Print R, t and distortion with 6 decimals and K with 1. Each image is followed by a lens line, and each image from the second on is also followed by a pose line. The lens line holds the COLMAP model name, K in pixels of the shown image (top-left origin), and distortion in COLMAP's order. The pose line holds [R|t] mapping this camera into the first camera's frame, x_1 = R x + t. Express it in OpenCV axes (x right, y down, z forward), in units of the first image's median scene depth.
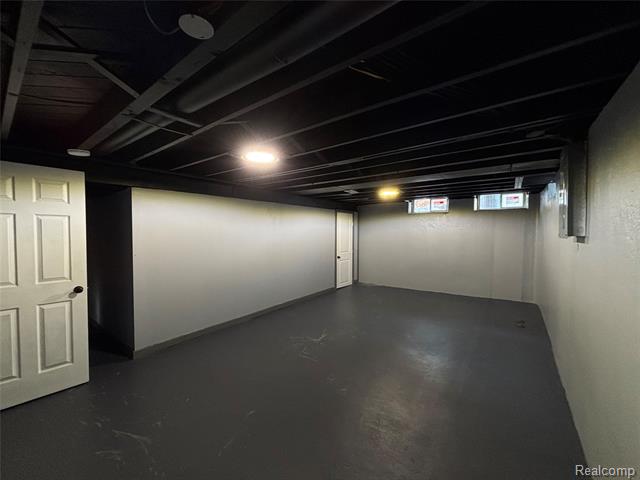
lens RADIAL K [[258.5, 0, 319.4], [0, 258.5, 241.5], [0, 0, 1]] dist [0.000891, -0.000041]
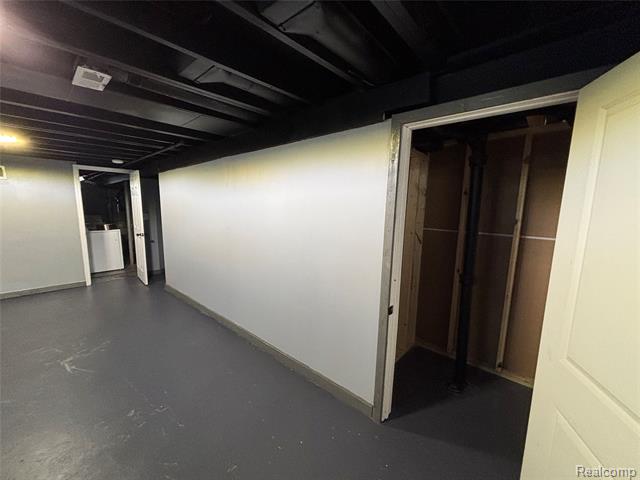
lens RADIAL K [[258.5, 0, 319.4], [0, 258.5, 241.5], [0, 0, 1]] dist [0.000891, -0.000041]
pose [[-0.105873, 0.130010, -0.985844, 0.545070], [-0.055146, 0.989123, 0.136365, -0.064163], [0.992849, 0.068803, -0.097552, 1.674902]]
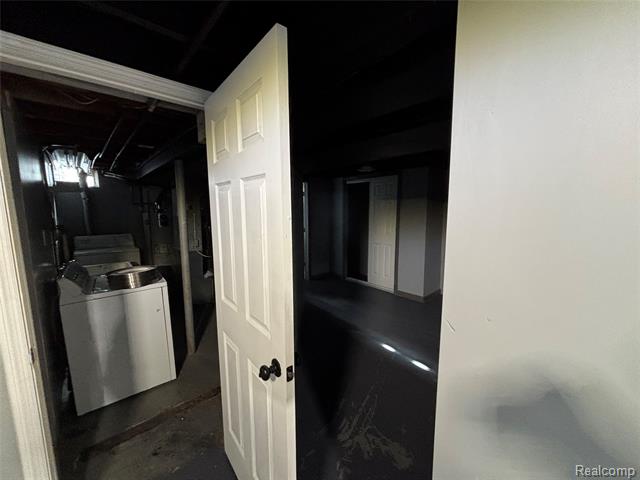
lens RADIAL K [[258.5, 0, 319.4], [0, 258.5, 241.5], [0, 0, 1]] dist [0.000891, -0.000041]
pose [[-0.201982, 0.119785, -0.972037, -0.395191], [-0.036307, 0.990895, 0.129653, -0.043974], [0.978716, 0.061479, -0.195794, 0.762197]]
